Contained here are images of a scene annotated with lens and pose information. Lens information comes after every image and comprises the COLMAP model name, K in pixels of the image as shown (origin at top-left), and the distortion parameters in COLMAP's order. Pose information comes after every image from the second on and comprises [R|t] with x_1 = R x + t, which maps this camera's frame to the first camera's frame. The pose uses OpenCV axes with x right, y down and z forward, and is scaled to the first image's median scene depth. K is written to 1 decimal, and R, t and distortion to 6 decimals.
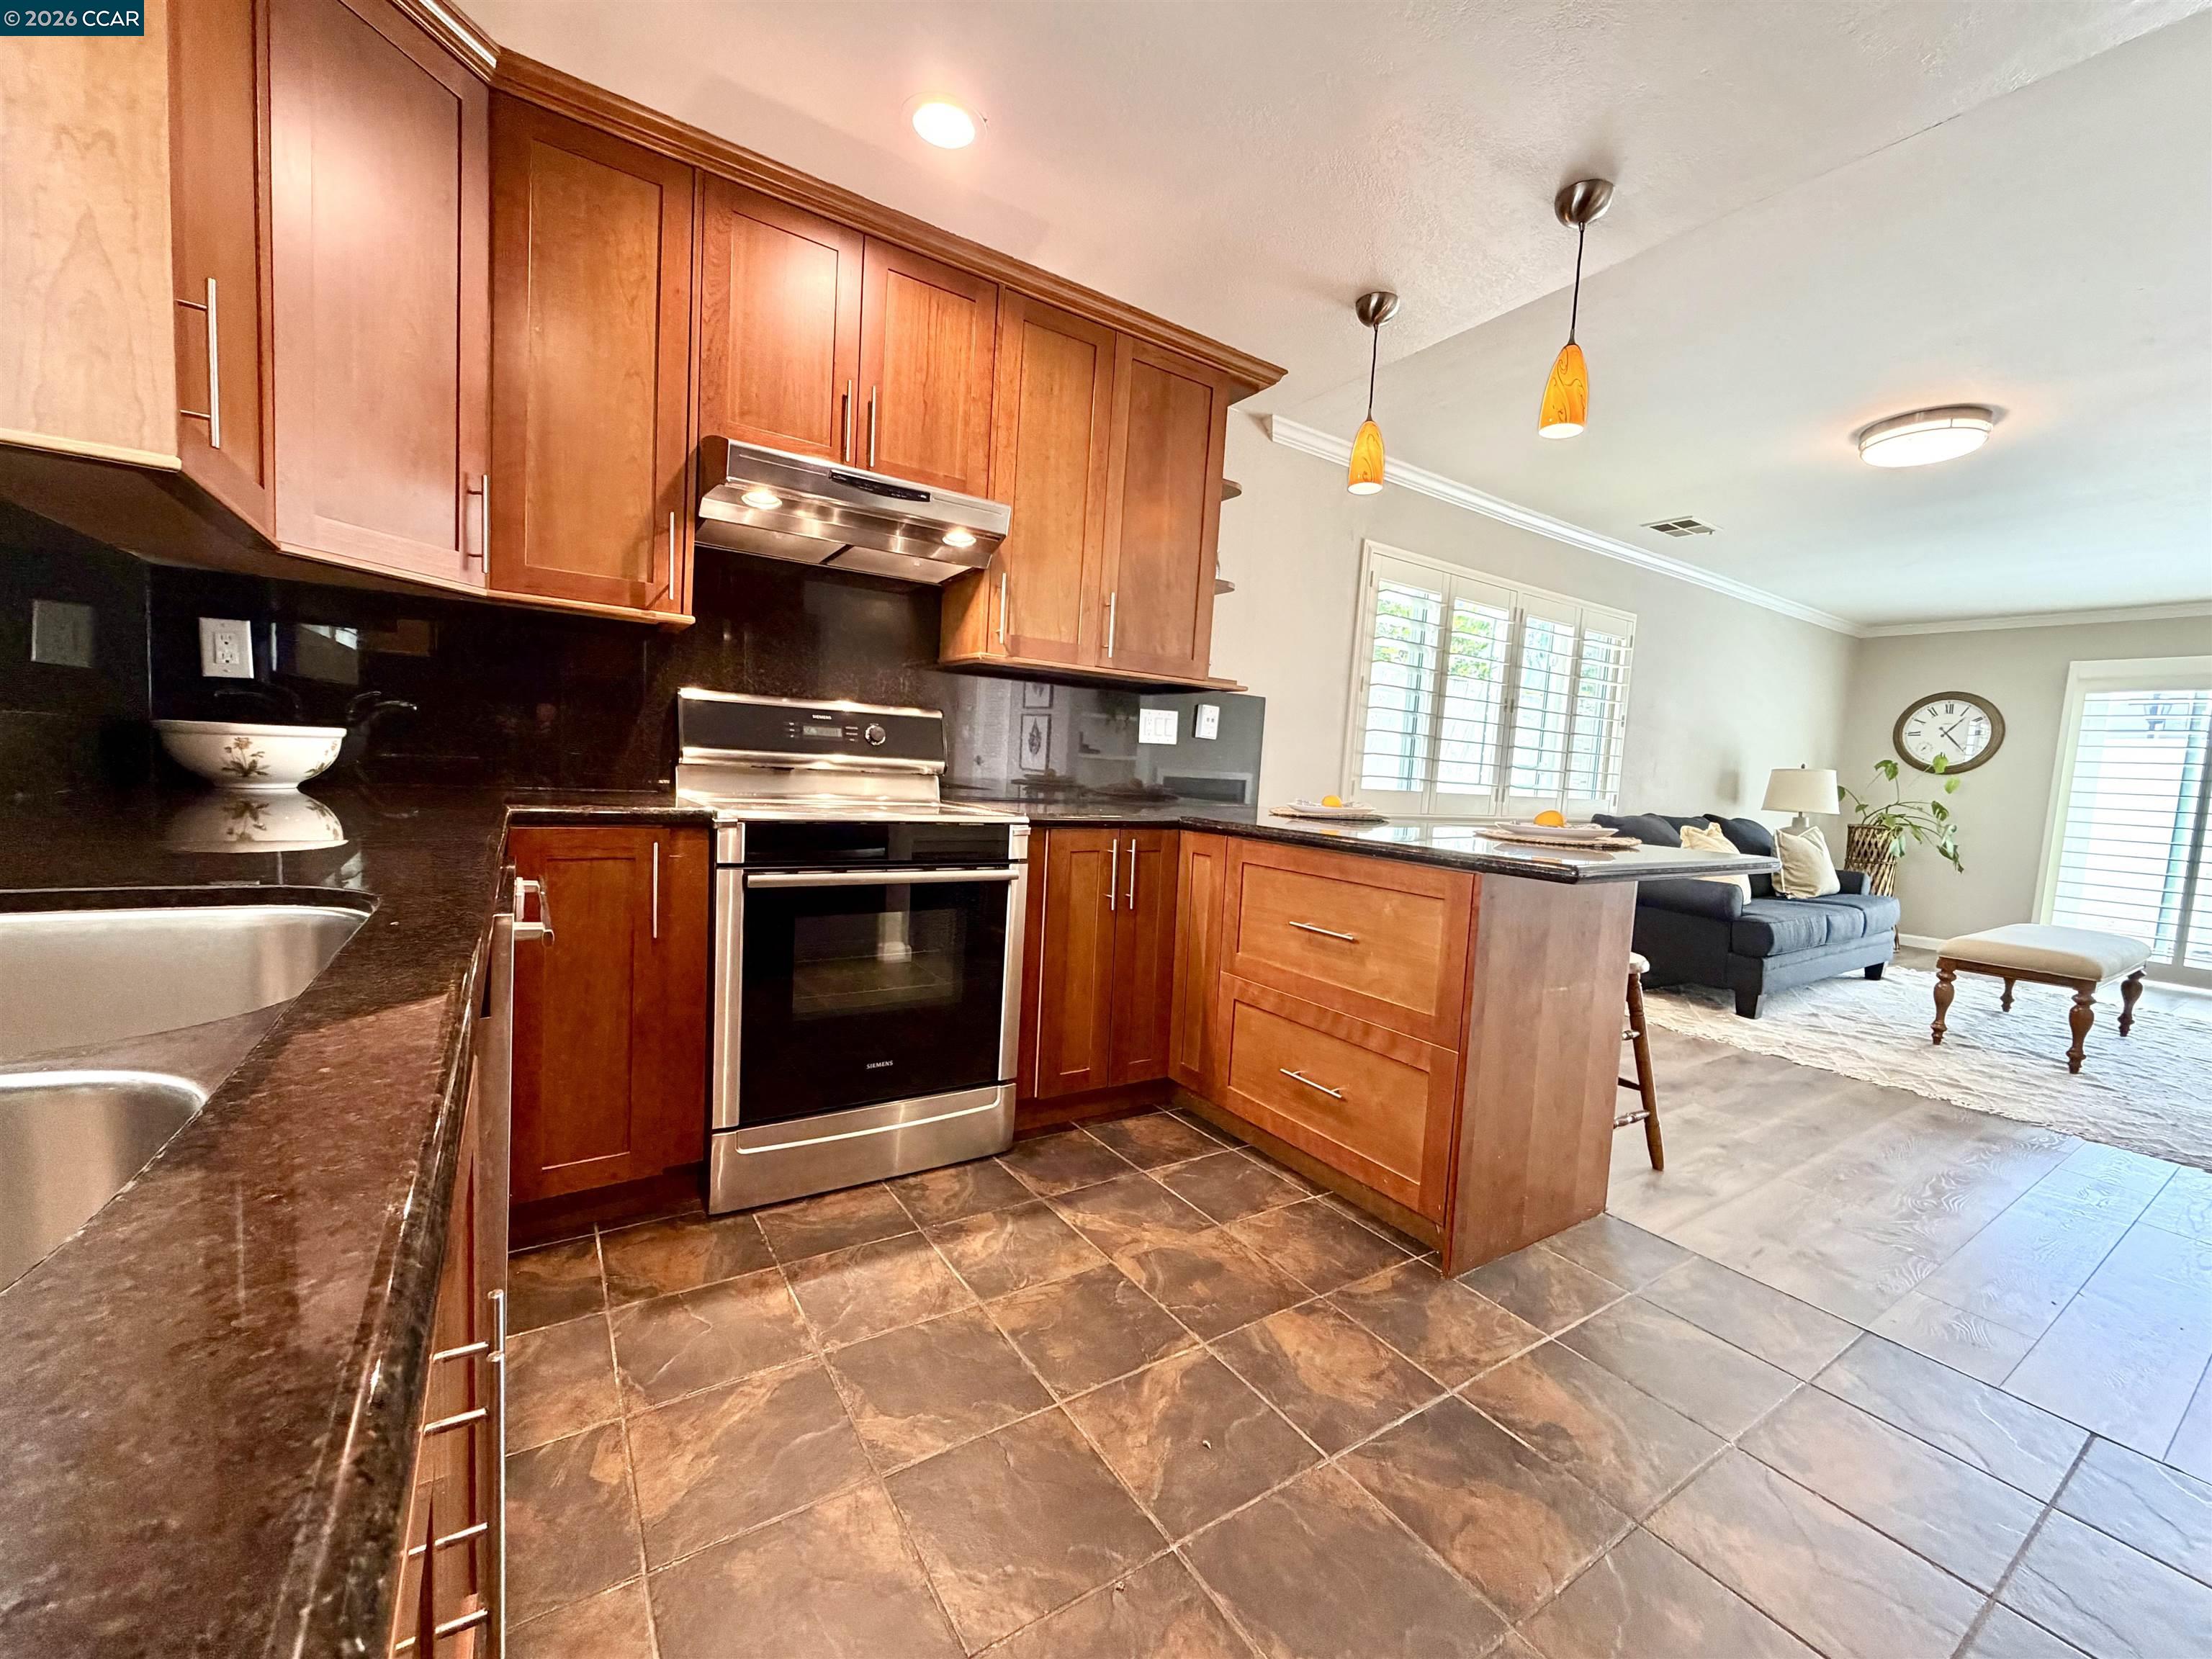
lens RADIAL K [[878.9, 0, 1097.5], [0, 878.9, 833.0], [0, 0, 1]] dist [0.001782, 0.000366]
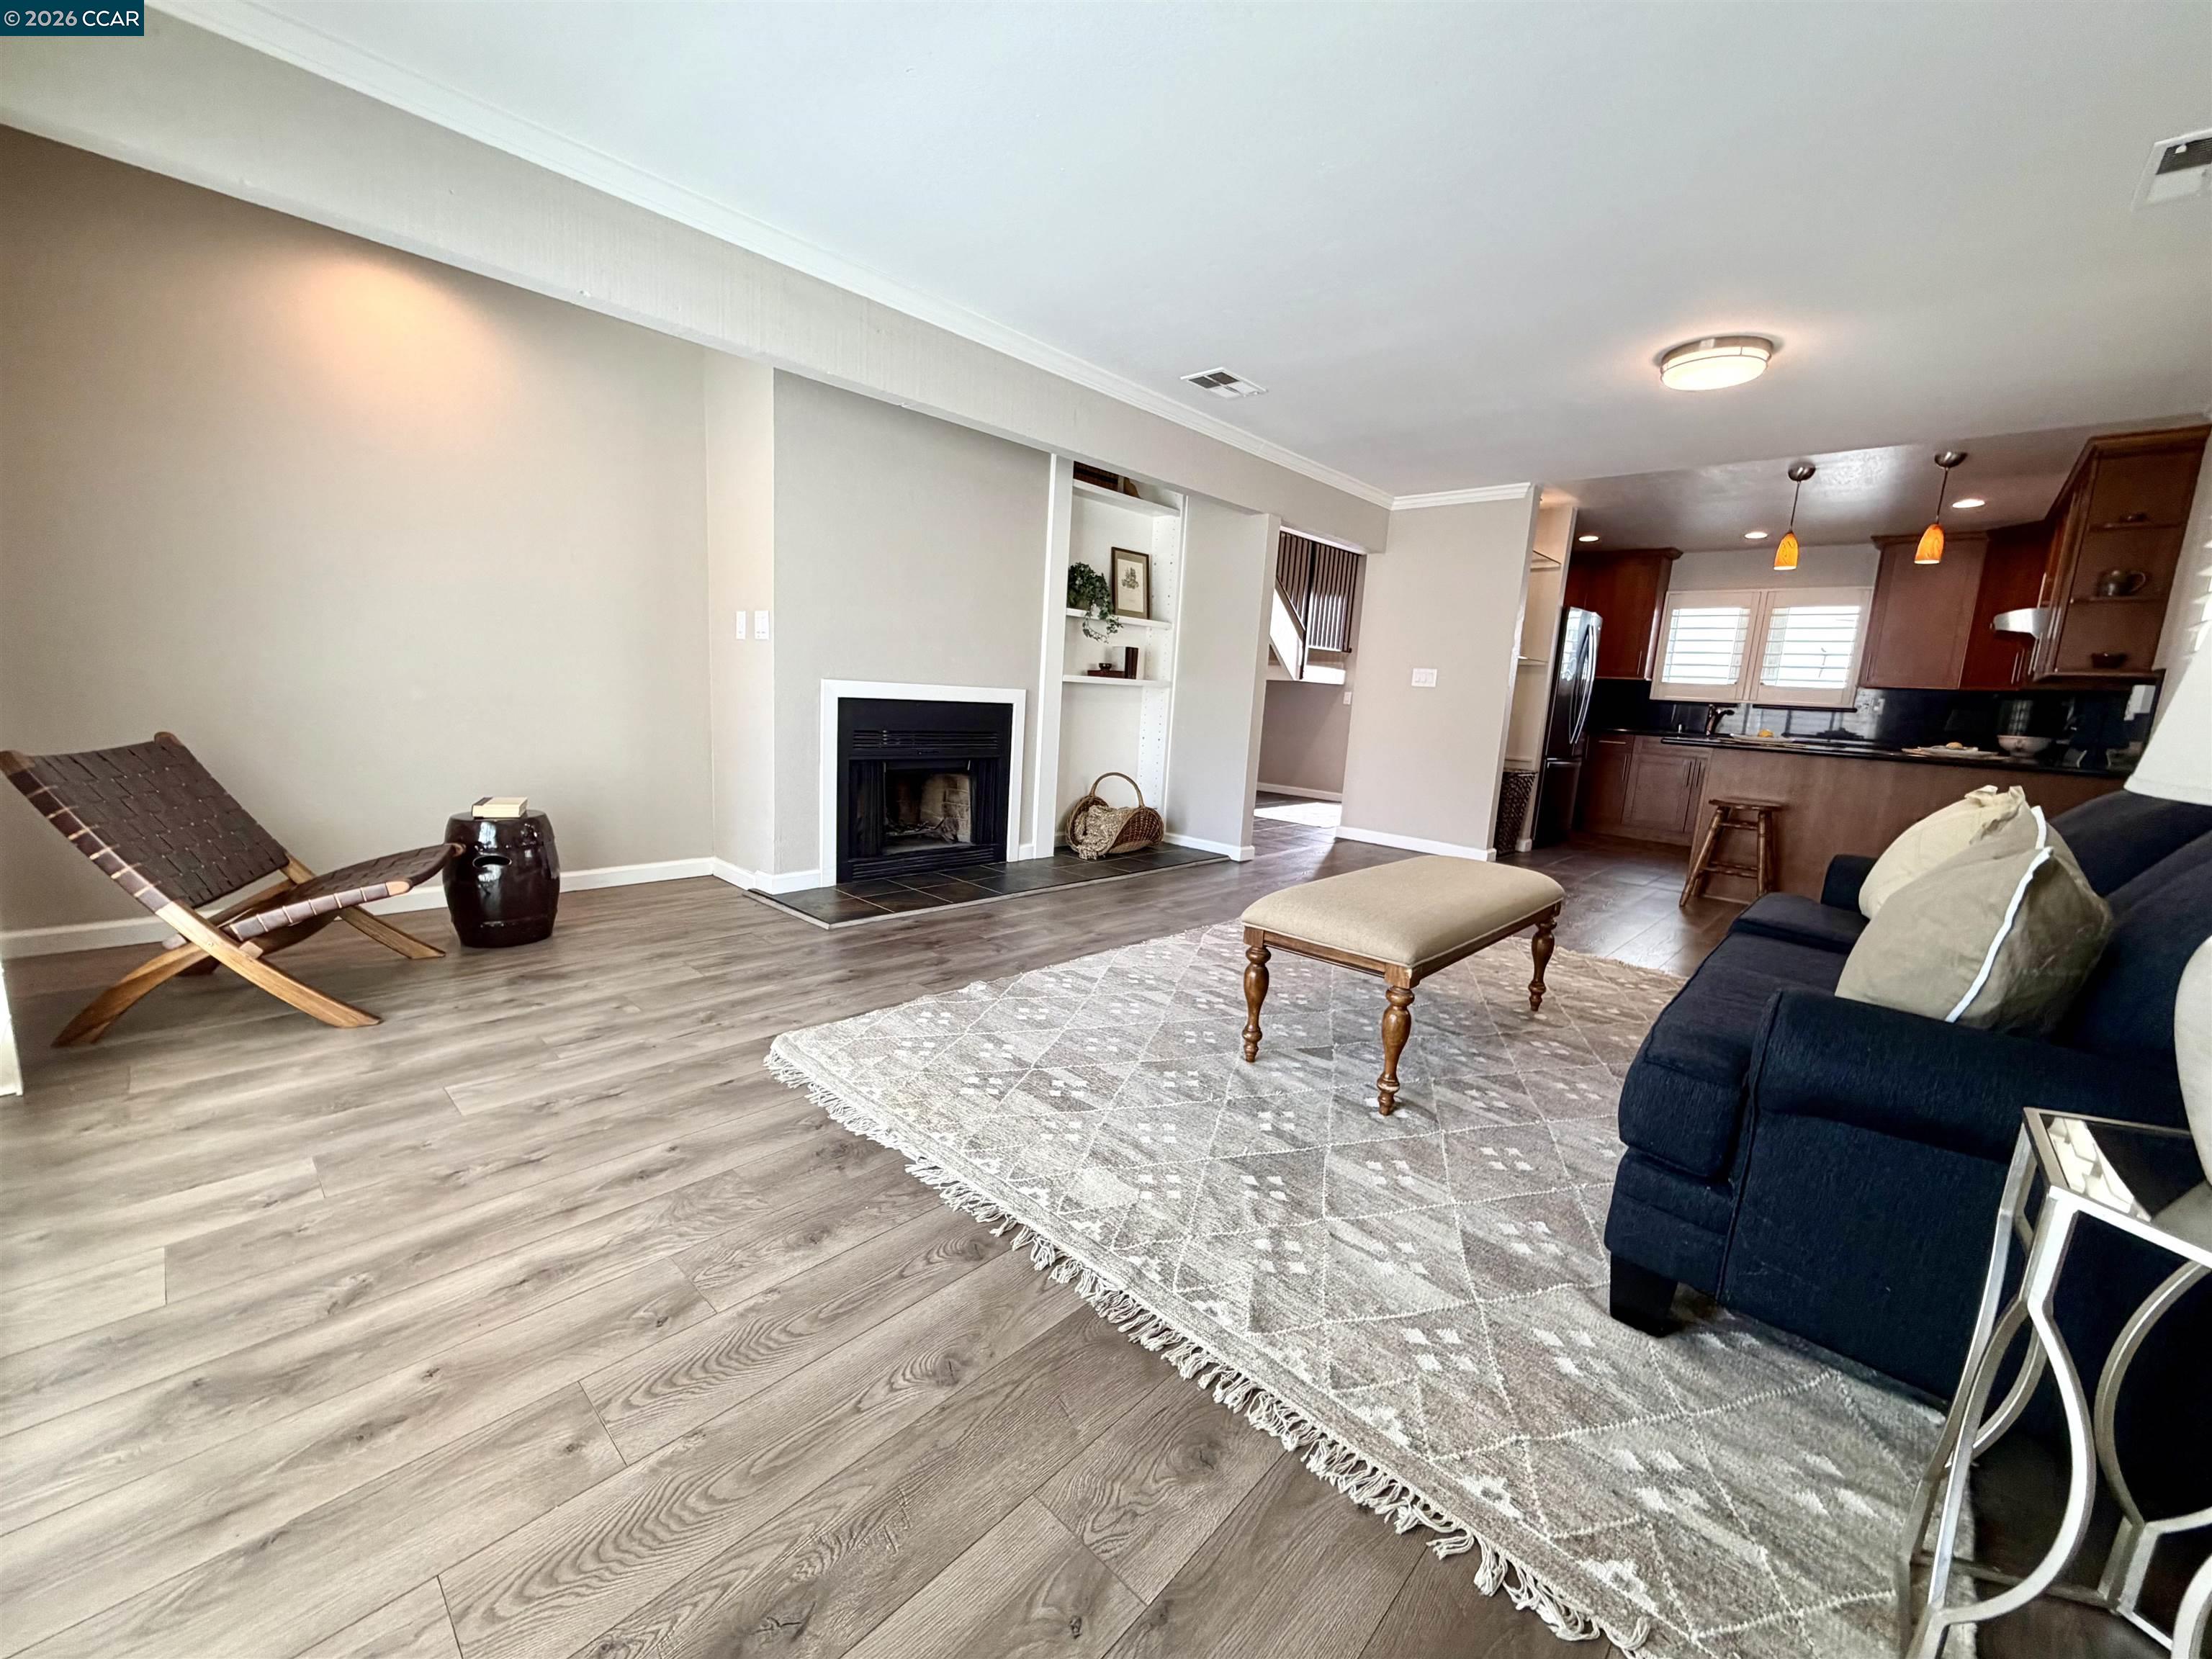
lens RADIAL K [[878.9, 0, 1097.5], [0, 878.9, 833.0], [0, 0, 1]] dist [0.001782, 0.000366]
pose [[-0.966139, -0.069109, -0.248595, 1.685482], [-0.128463, 0.964397, 0.231160, -0.044463], [0.223769, 0.255268, -0.940620, 1.767301]]
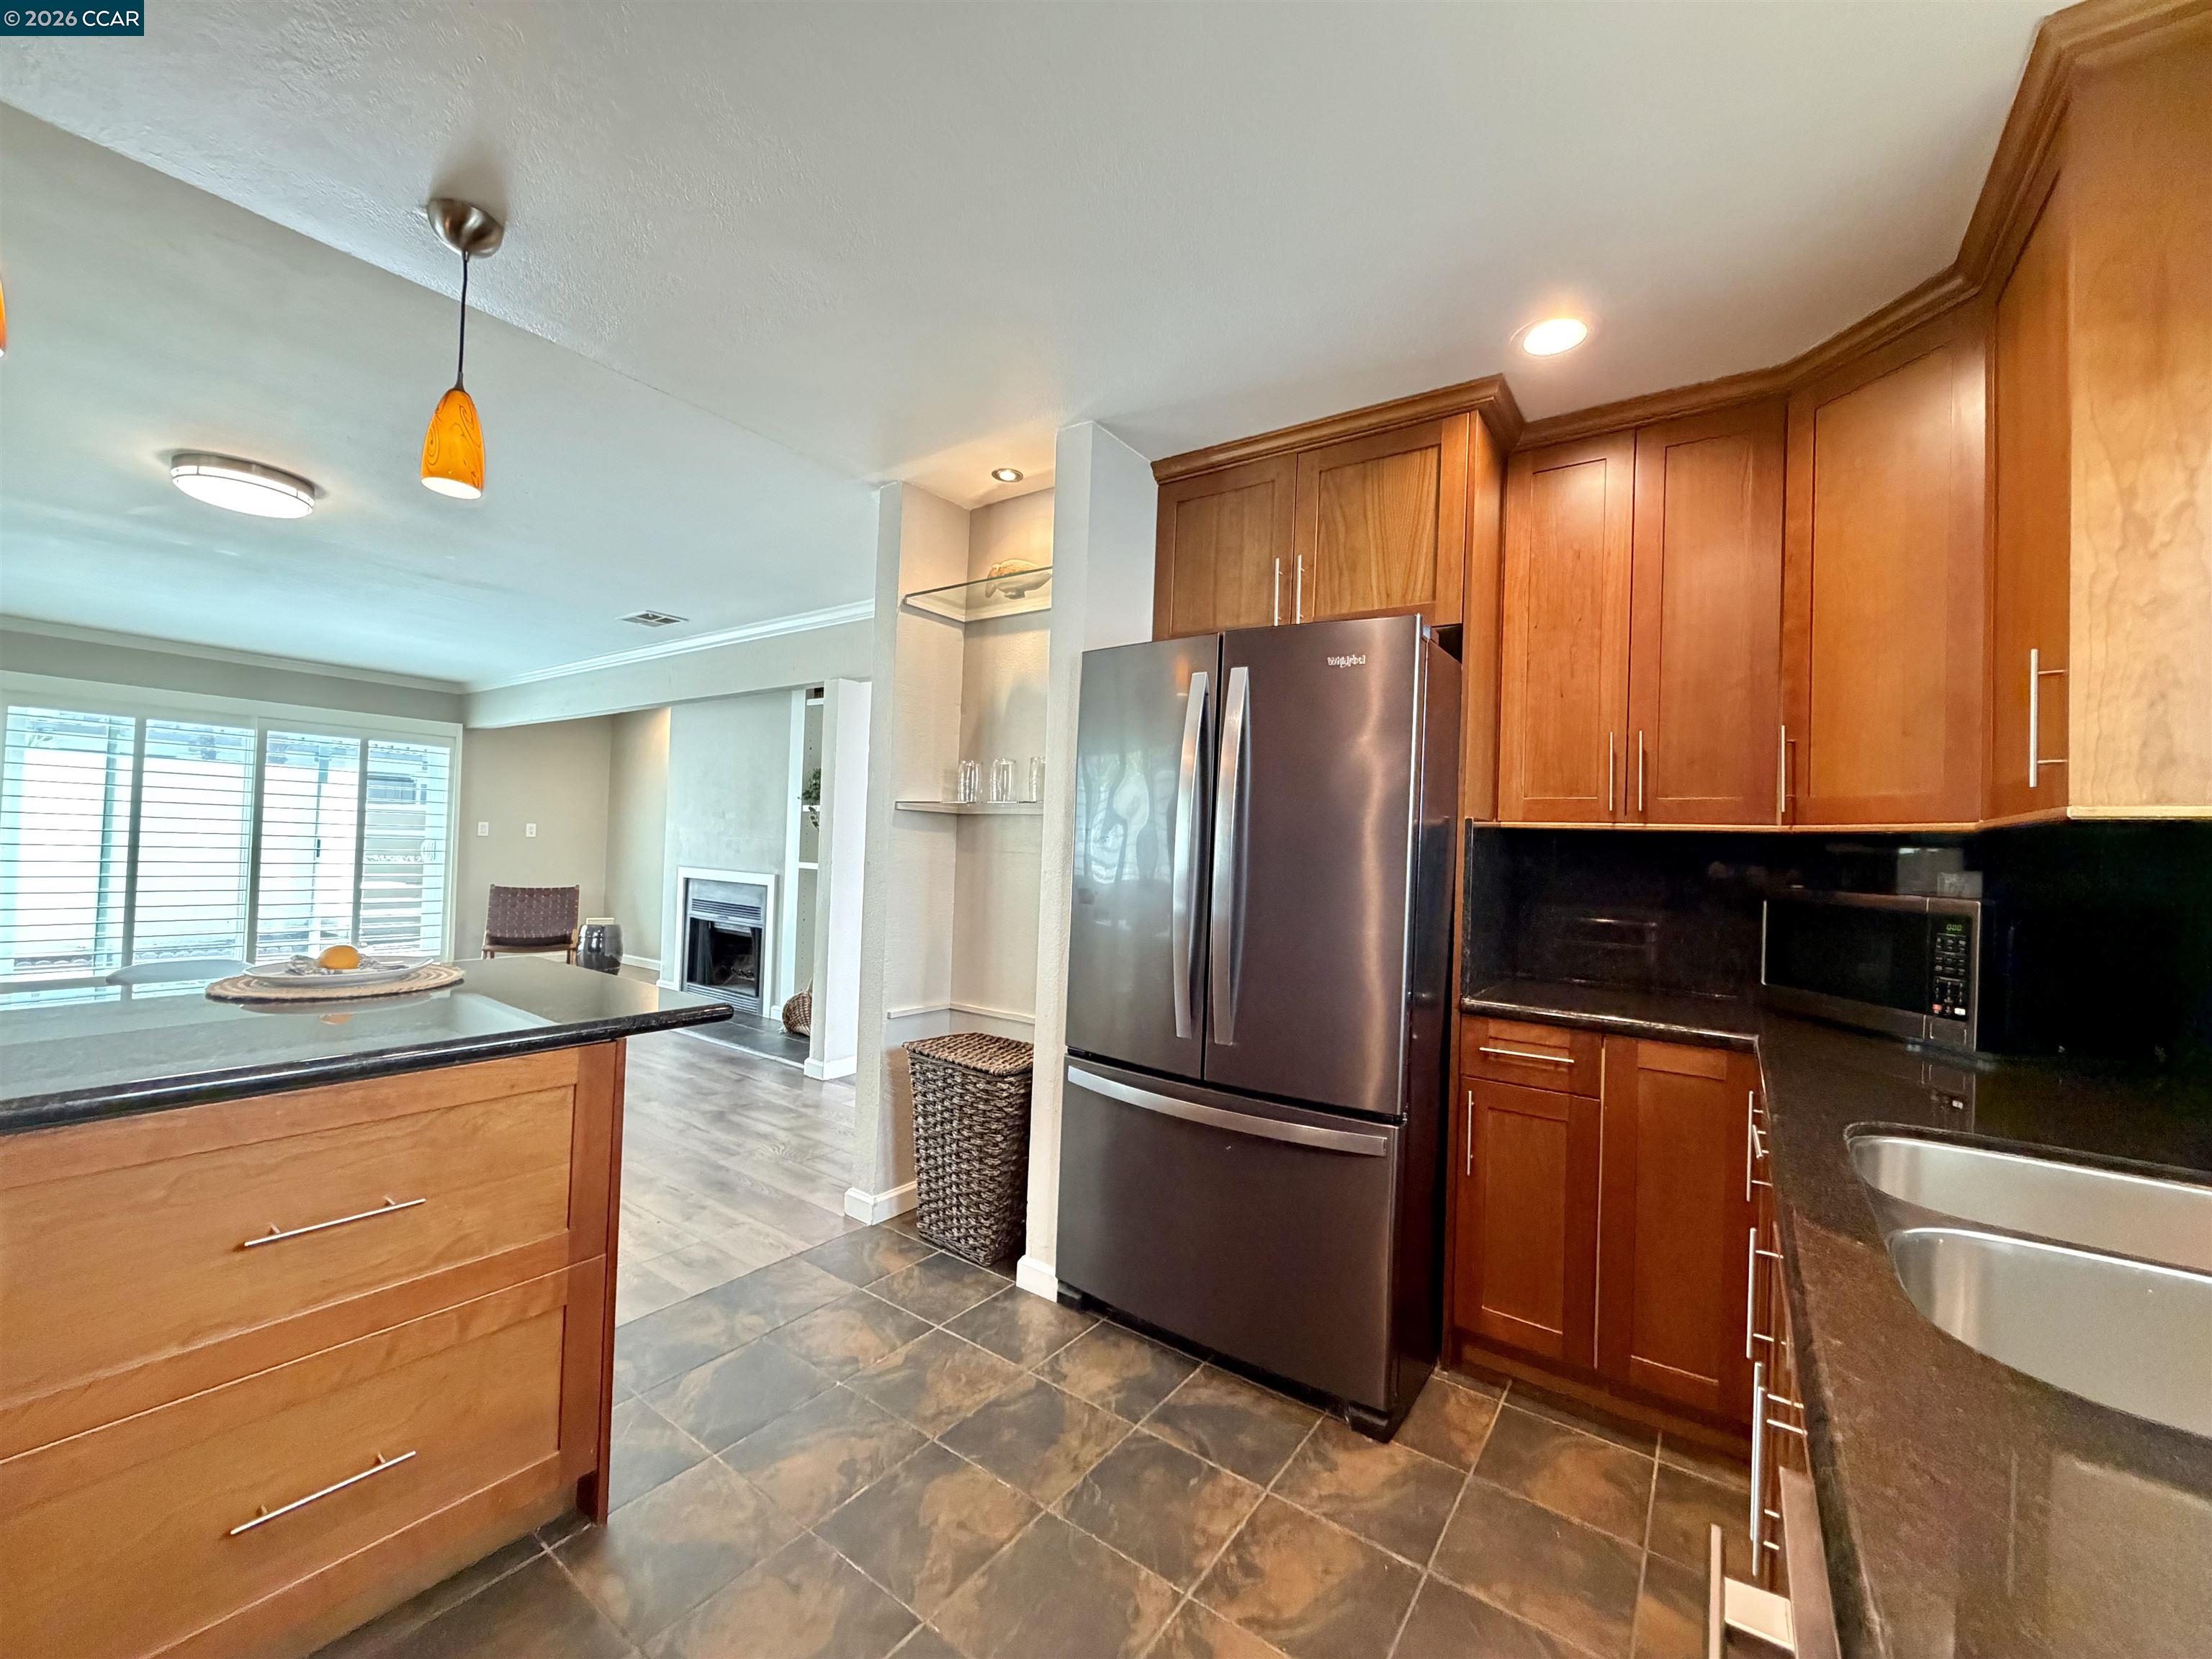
lens RADIAL K [[878.9, 0, 1097.5], [0, 878.9, 833.0], [0, 0, 1]] dist [0.001782, 0.000366]
pose [[-0.357915, -0.053959, 0.932194, -0.274077], [0.019754, 0.997668, 0.065333, -0.103953], [-0.933545, 0.041798, -0.356014, 0.435211]]
